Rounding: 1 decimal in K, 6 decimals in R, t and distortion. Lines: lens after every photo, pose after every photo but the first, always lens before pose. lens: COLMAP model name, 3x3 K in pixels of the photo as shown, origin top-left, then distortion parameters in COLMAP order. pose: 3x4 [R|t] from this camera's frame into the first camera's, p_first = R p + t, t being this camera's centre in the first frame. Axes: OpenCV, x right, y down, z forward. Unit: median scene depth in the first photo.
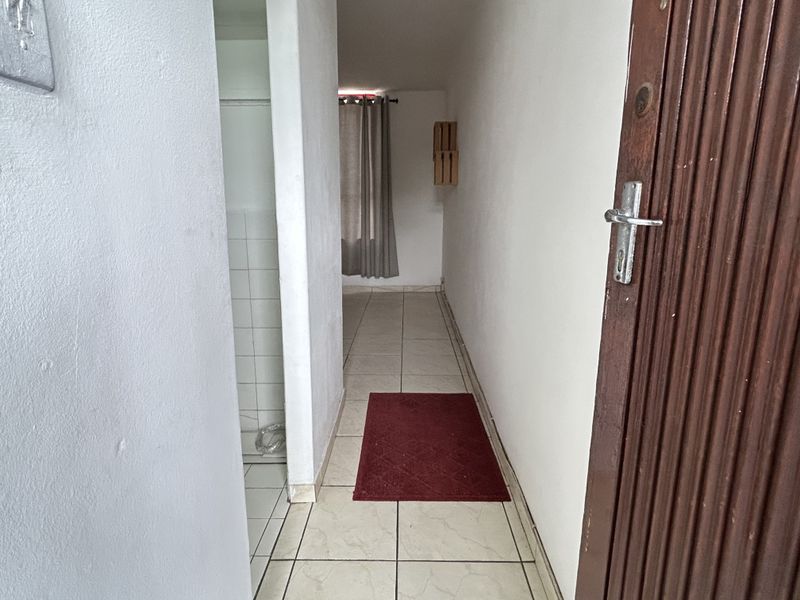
lens RADIAL K [[466.8, 0, 400.0], [0, 466.8, 300.0], [0, 0, 1]] dist [-0.001666, -0.000130]
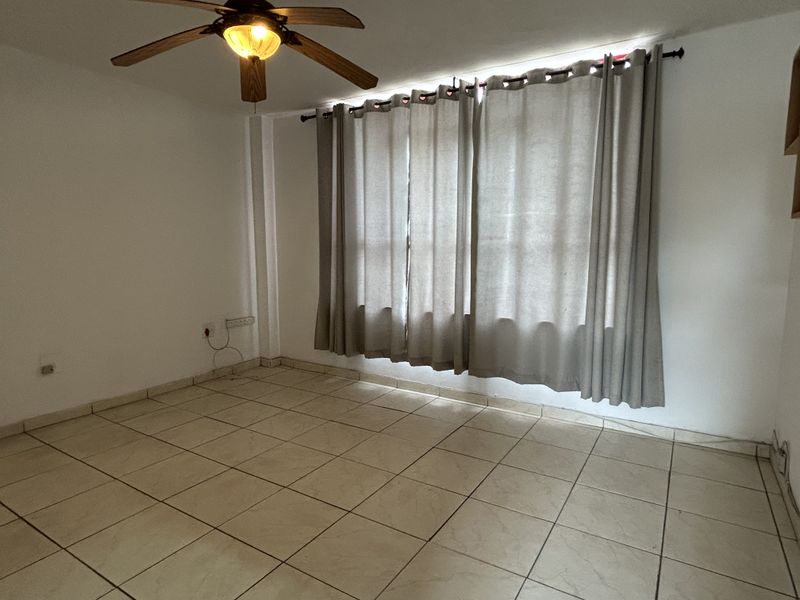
lens RADIAL K [[457.6, 0, 400.0], [0, 457.6, 300.0], [0, 0, 1]] dist [-0.002301, -0.000383]
pose [[0.870183, 0.053220, -0.489847, -0.014060], [-0.094506, 0.993719, -0.059920, -0.113131], [0.483581, 0.098434, 0.869747, 0.457547]]
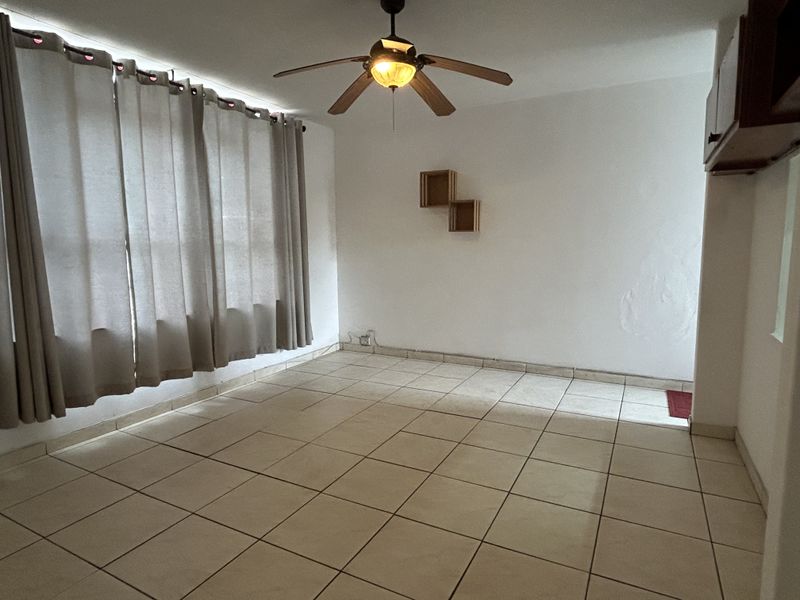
lens RADIAL K [[466.8, 0, 400.0], [0, 466.8, 300.0], [0, 0, 1]] dist [-0.001666, -0.000130]
pose [[0.434901, -0.122838, 0.892061, -0.673168], [0.191322, 0.980639, 0.041761, -0.130295], [-0.879919, 0.152509, 0.449982, 0.510560]]
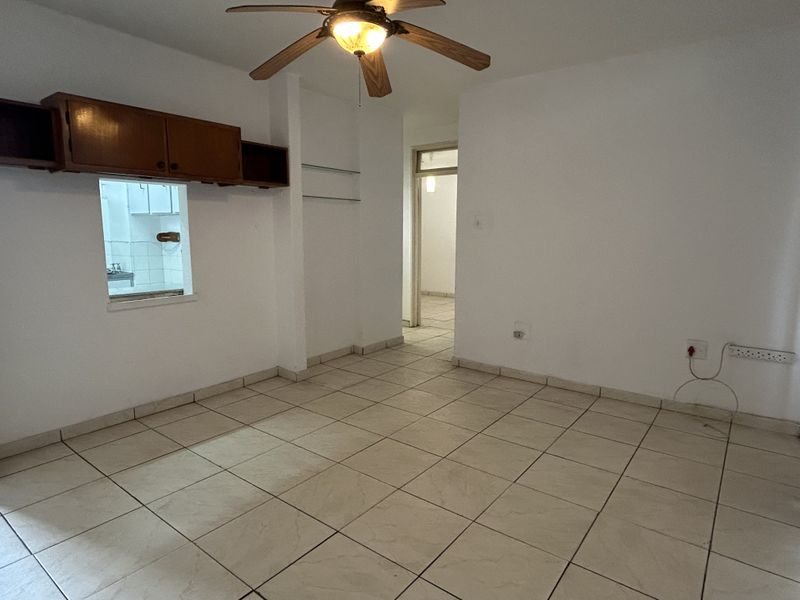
lens RADIAL K [[466.8, 0, 400.0], [0, 466.8, 300.0], [0, 0, 1]] dist [-0.001666, -0.000130]
pose [[-0.578210, 0.113806, -0.807912, 0.009933], [-0.167404, 0.952608, 0.253997, -0.216304], [0.798529, 0.282111, -0.531756, 0.940520]]
